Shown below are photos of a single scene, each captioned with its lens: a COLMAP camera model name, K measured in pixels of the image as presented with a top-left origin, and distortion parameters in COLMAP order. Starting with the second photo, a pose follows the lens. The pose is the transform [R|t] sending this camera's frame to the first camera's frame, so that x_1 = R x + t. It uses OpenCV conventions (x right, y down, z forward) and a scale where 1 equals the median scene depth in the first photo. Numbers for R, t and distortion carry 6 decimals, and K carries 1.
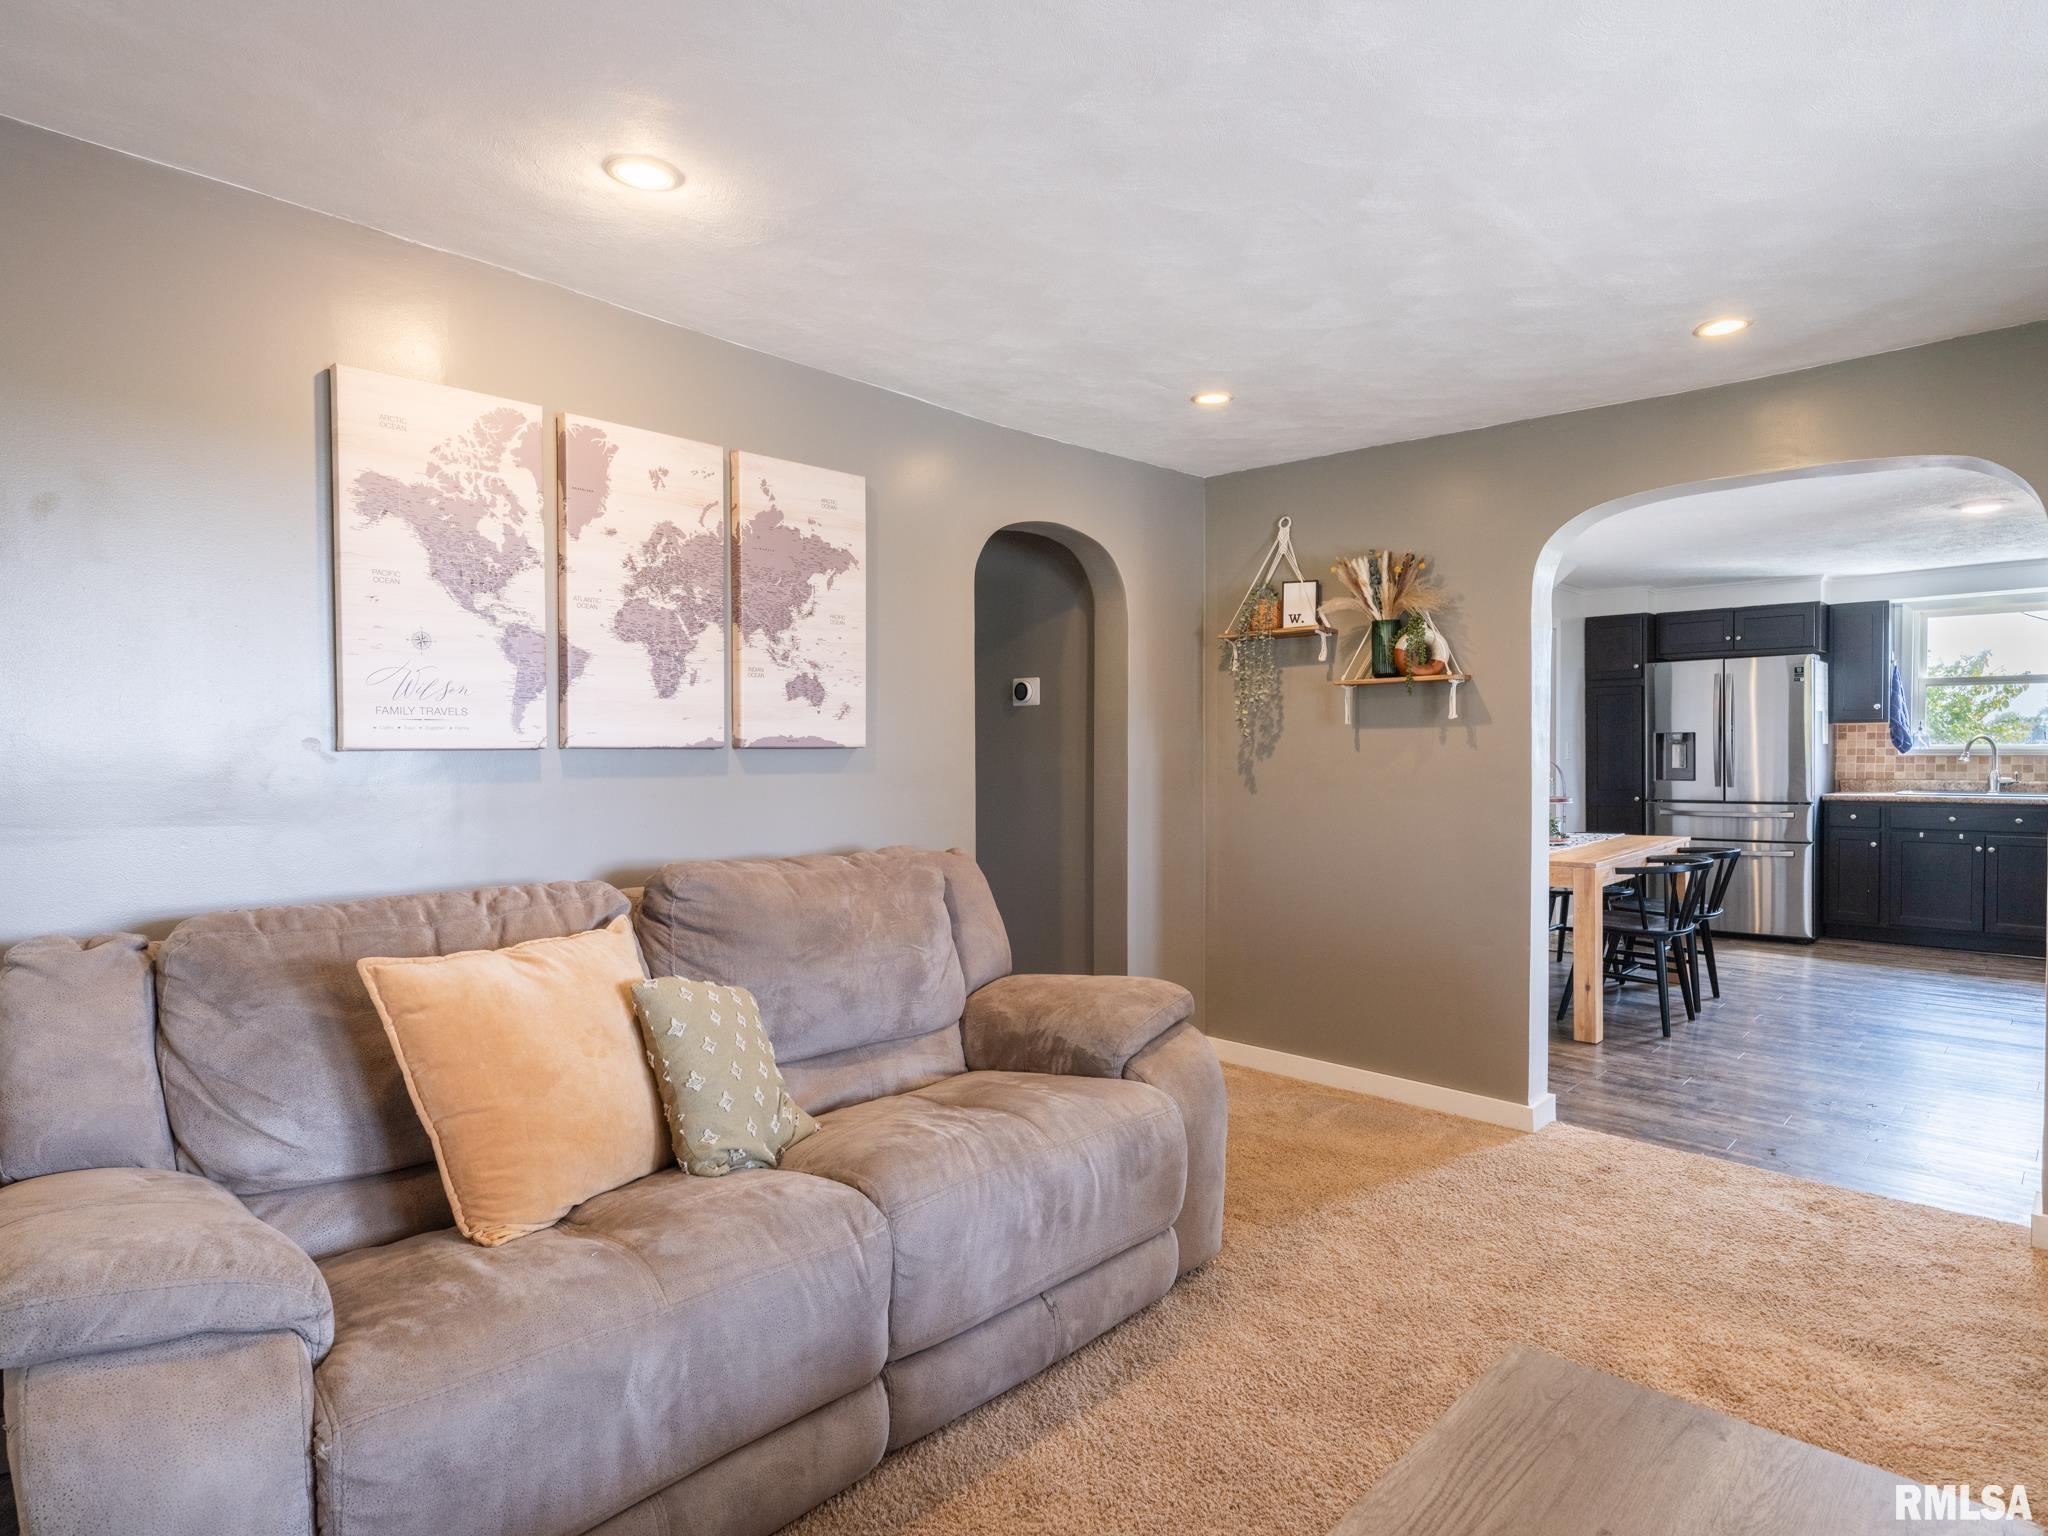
lens RADIAL K [[1112.1, 0, 1019.0], [0, 1112.1, 779.8], [0, 0, 1]] dist [0.002492, -0.002337]
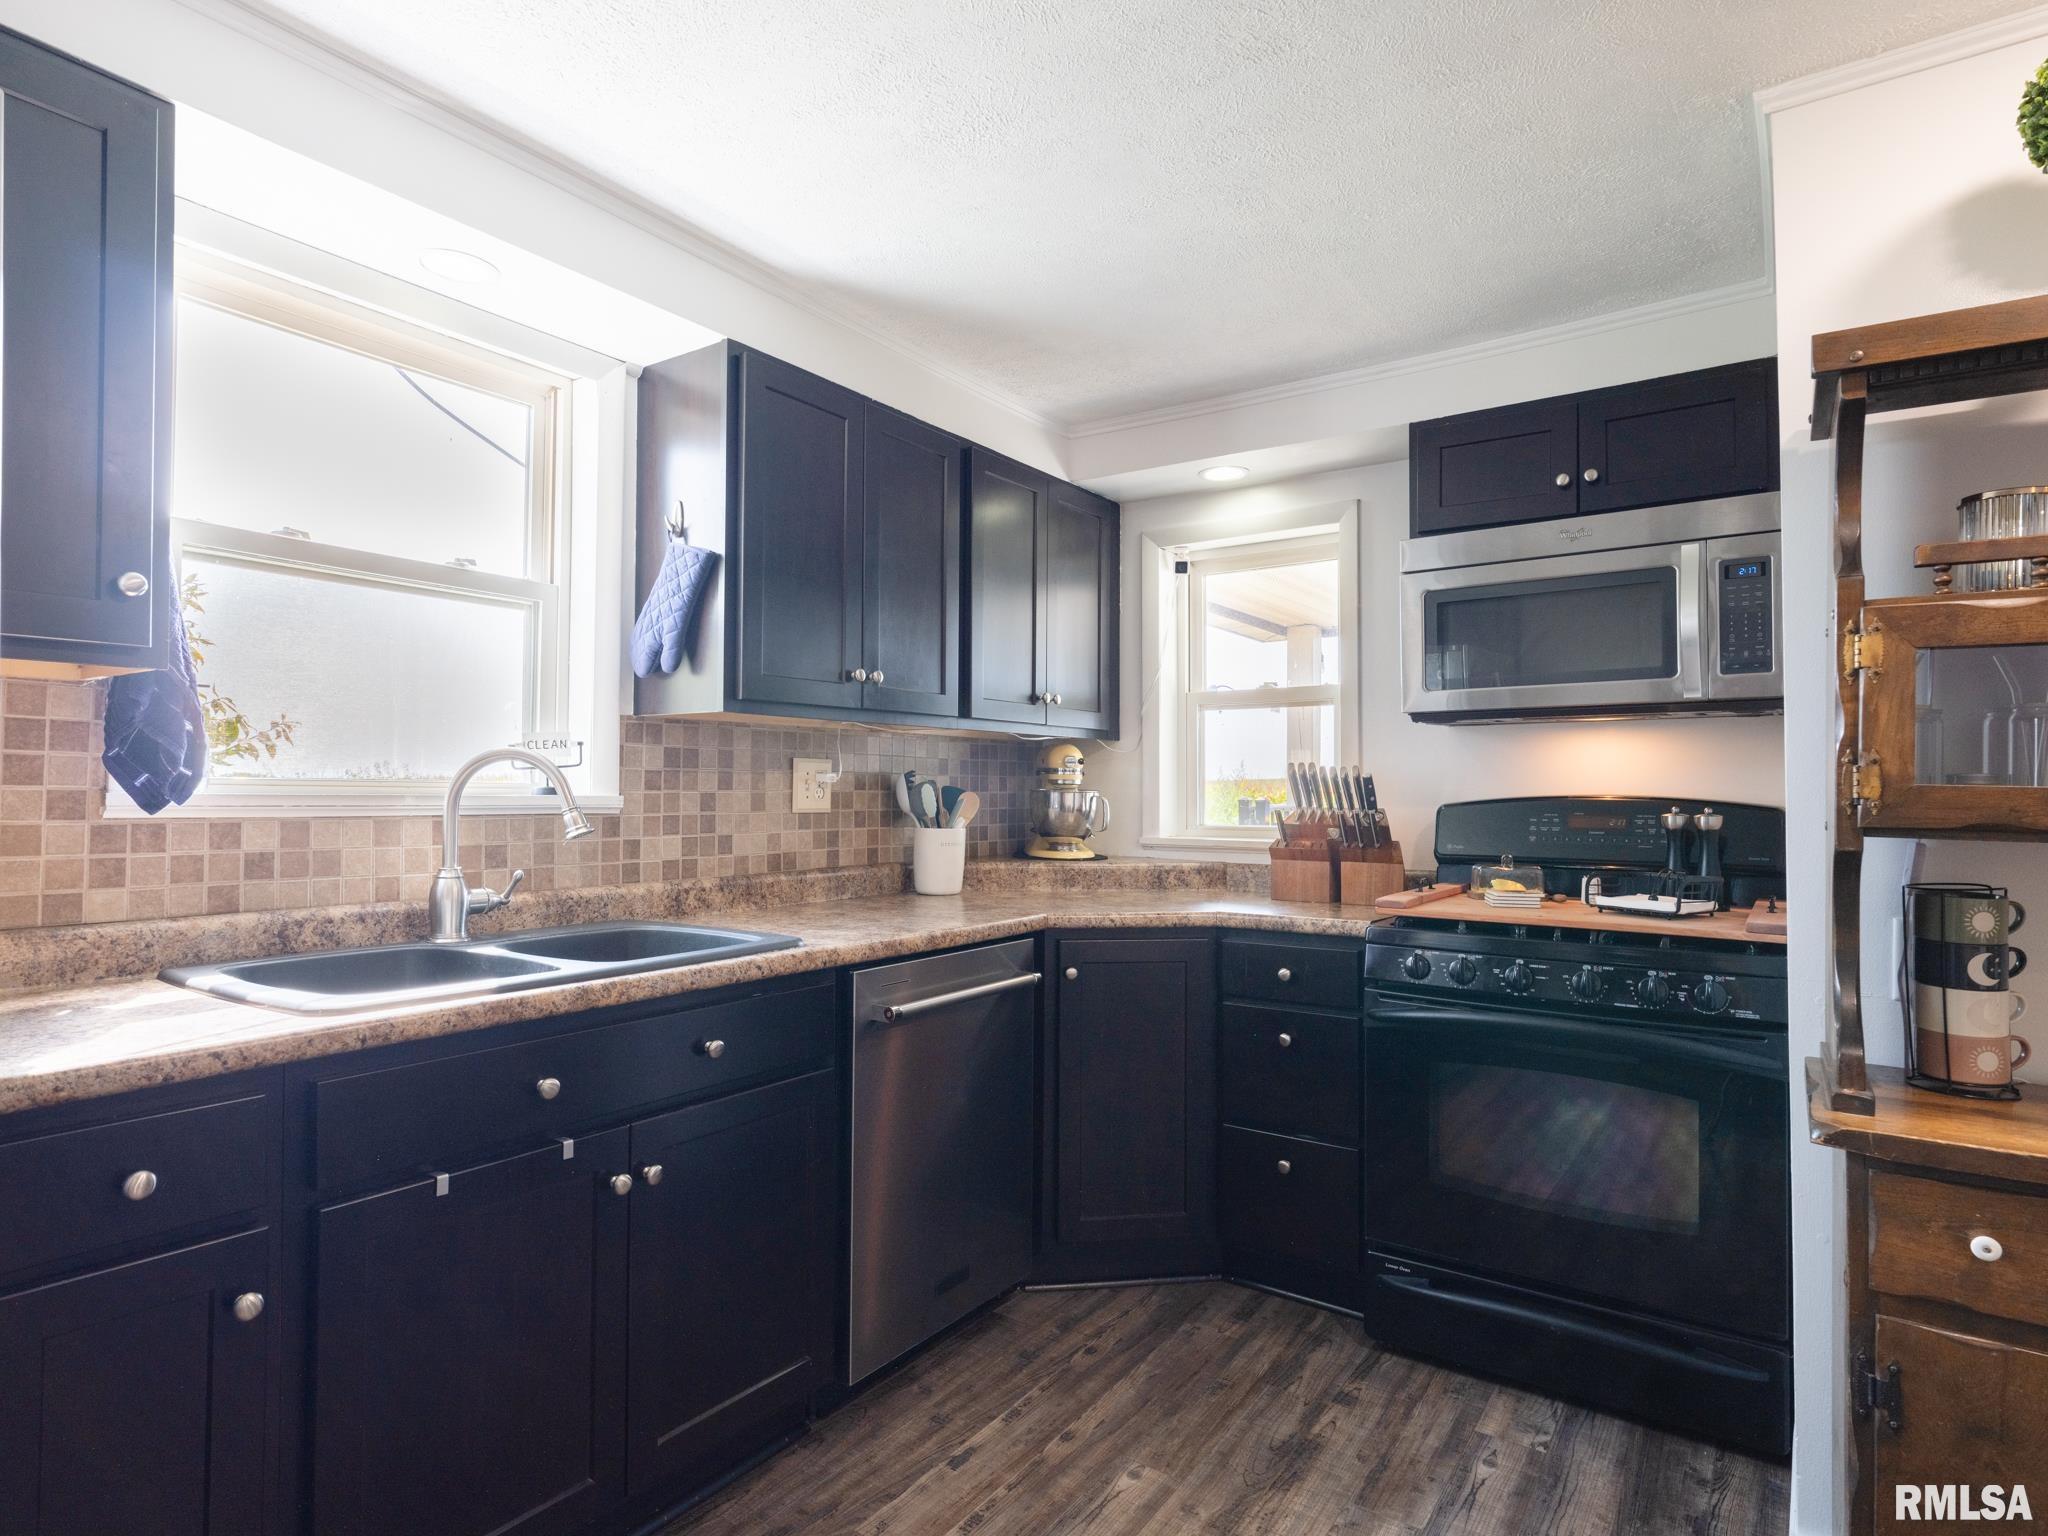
lens RADIAL K [[1112.1, 0, 1019.0], [0, 1112.1, 779.8], [0, 0, 1]] dist [0.002492, -0.002337]
pose [[-0.164686, 0.012300, 0.986269, 0.538266], [0.019536, 0.999767, -0.009207, -0.024877], [-0.986153, 0.017751, -0.164888, 0.865013]]
